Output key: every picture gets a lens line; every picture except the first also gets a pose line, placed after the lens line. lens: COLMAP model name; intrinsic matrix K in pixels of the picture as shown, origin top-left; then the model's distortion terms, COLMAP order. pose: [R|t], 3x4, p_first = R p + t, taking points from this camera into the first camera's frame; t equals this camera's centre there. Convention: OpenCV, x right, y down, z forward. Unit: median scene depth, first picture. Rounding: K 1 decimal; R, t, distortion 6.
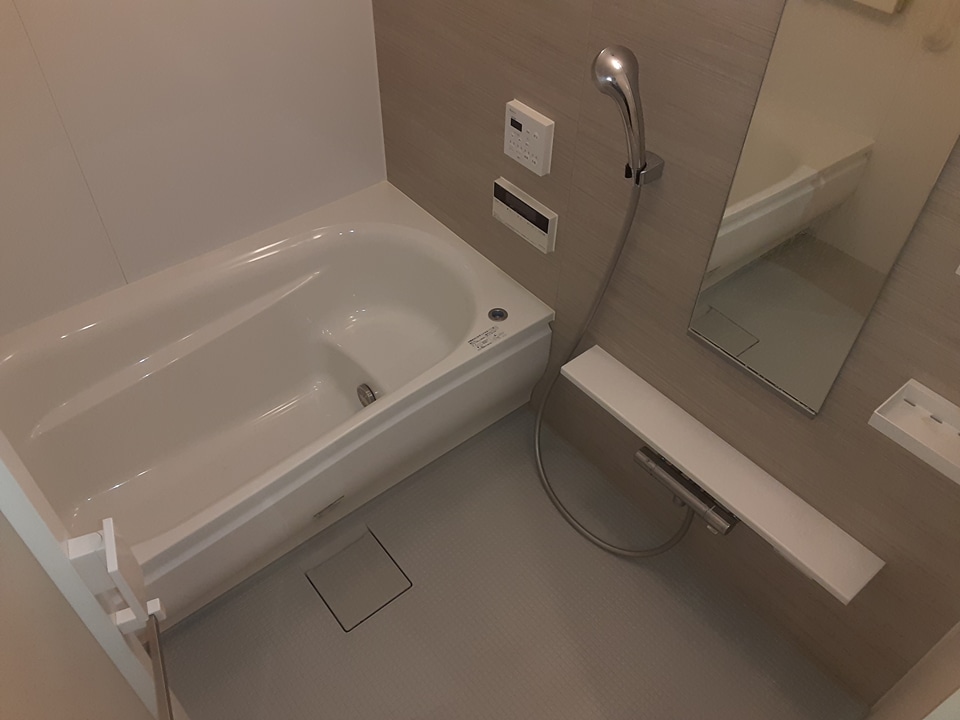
lens RADIAL K [[773.1, 0, 471.7], [0, 773.1, 365.0], [0, 0, 1]] dist [0.138370, -0.217722]
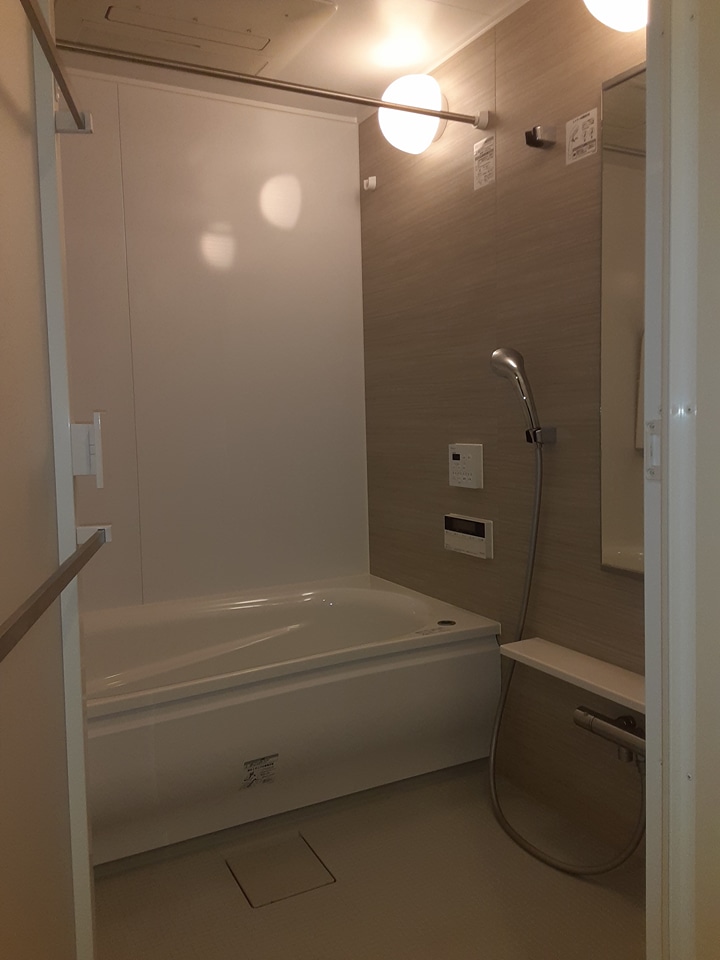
lens RADIAL K [[773.1, 0, 355.6], [0, 773.1, 461.1], [0, 0, 1]] dist [0.138370, -0.217722]
pose [[0.979345, -0.024735, -0.200677, 0.141664], [-0.116129, 0.743660, -0.658395, 0.529269], [0.165521, 0.668101, 0.725427, 0.038003]]
